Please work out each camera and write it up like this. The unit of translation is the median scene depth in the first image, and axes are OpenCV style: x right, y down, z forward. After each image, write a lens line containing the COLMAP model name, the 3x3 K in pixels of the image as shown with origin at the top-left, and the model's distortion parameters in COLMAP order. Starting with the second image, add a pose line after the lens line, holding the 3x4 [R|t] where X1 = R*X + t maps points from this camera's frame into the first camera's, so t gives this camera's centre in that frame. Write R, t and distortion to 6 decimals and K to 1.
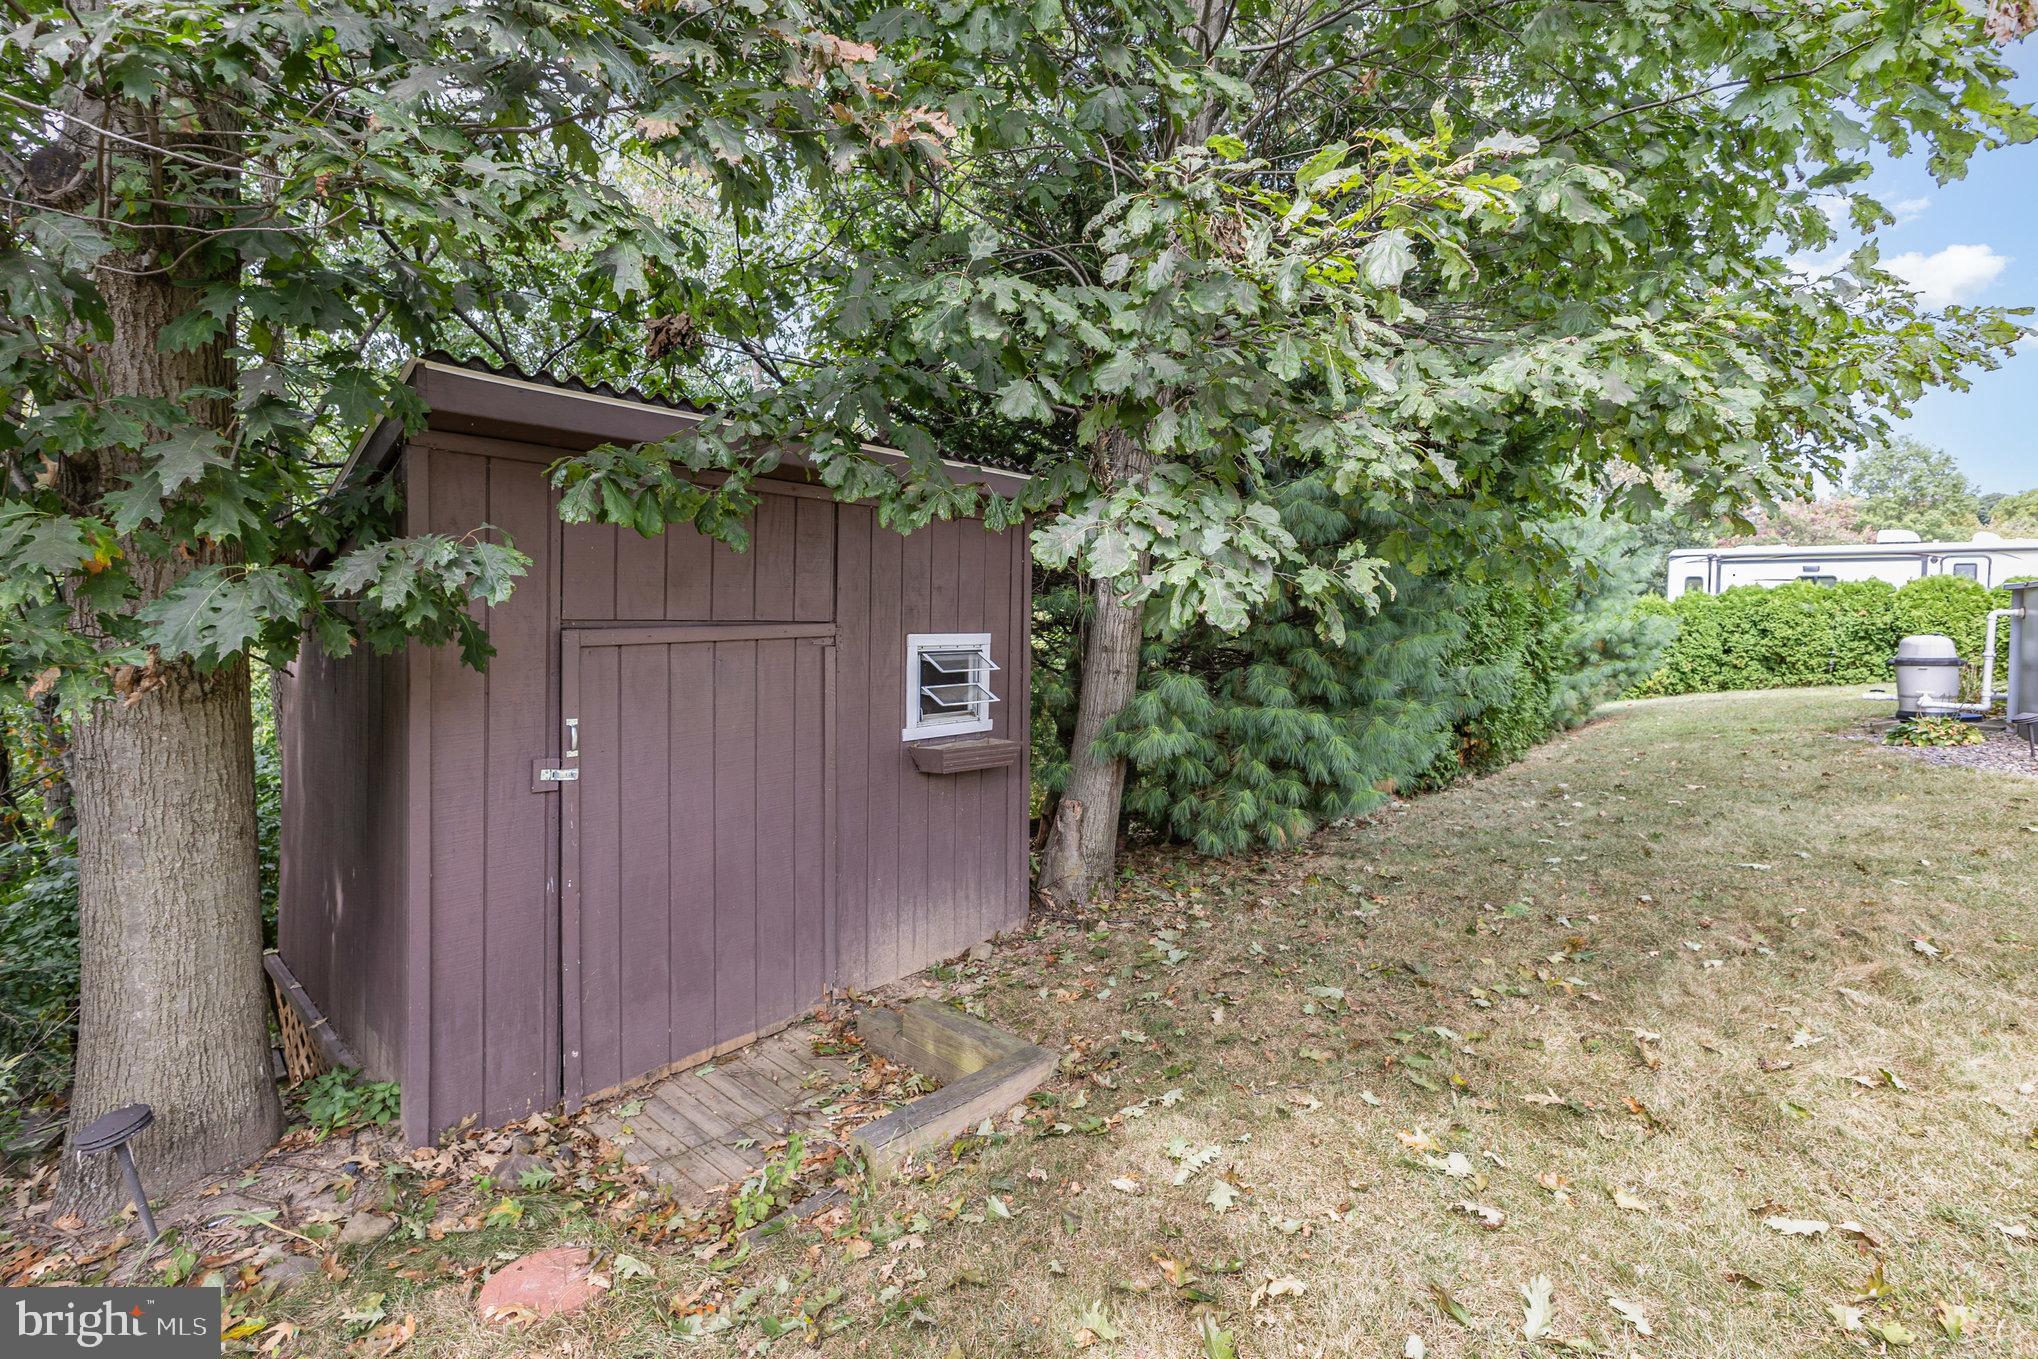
lens RADIAL K [[908.2, 0, 1014.6], [0, 908.2, 657.4], [0, 0, 1]] dist [-0.001244, -0.000631]
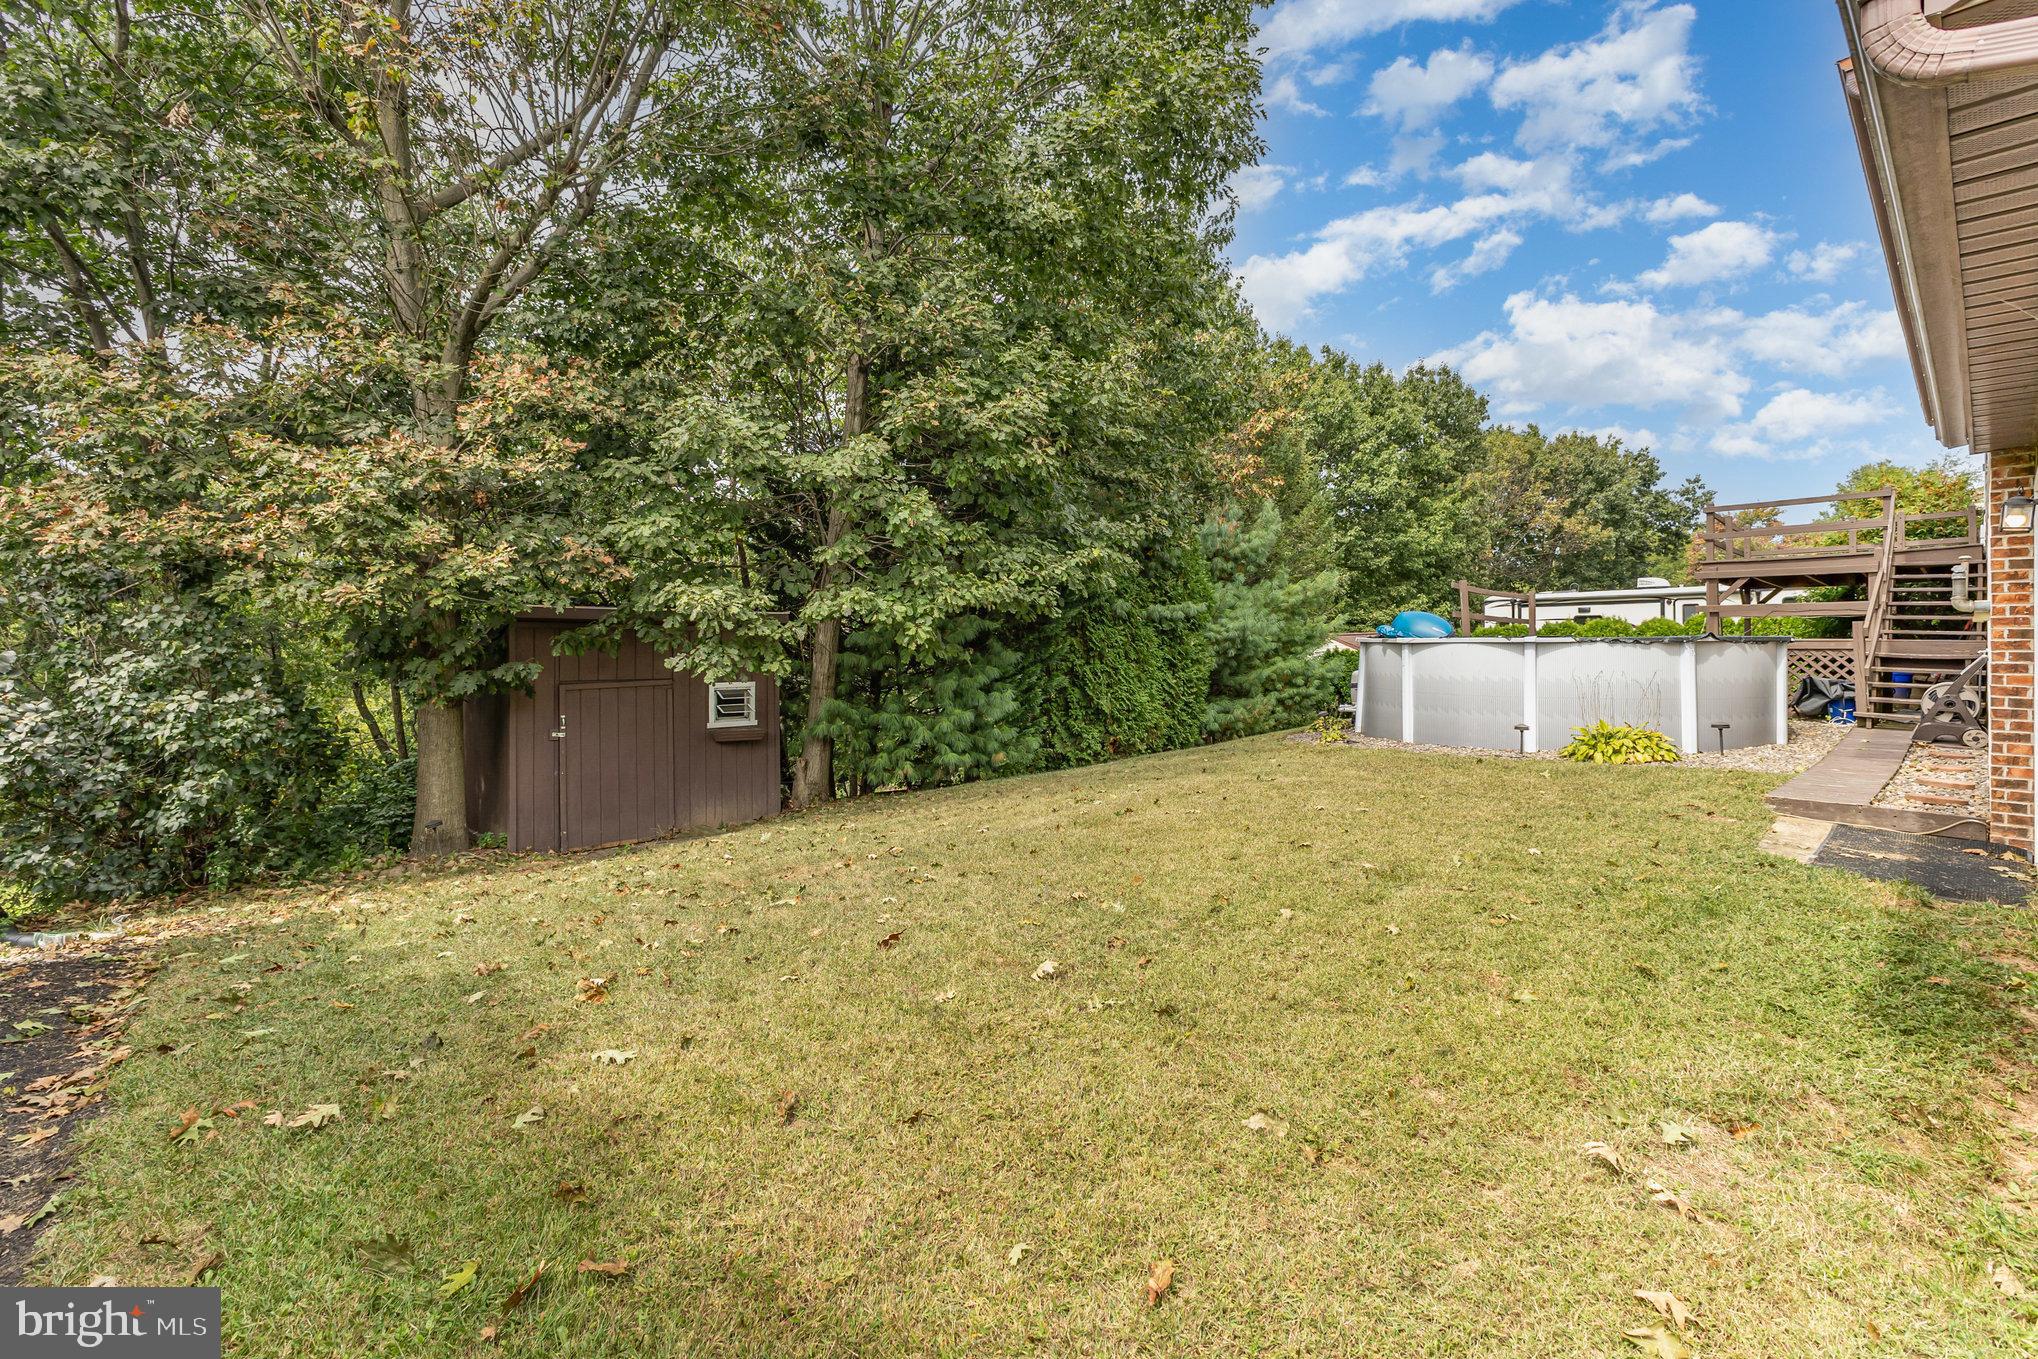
lens RADIAL K [[908.2, 0, 1014.6], [0, 908.2, 657.4], [0, 0, 1]] dist [-0.001244, -0.000631]
pose [[0.997857, -0.024176, -0.060797, 0.465980], [0.021369, 0.998694, -0.046402, 0.019376], [0.061839, 0.045003, 0.997071, -0.744704]]
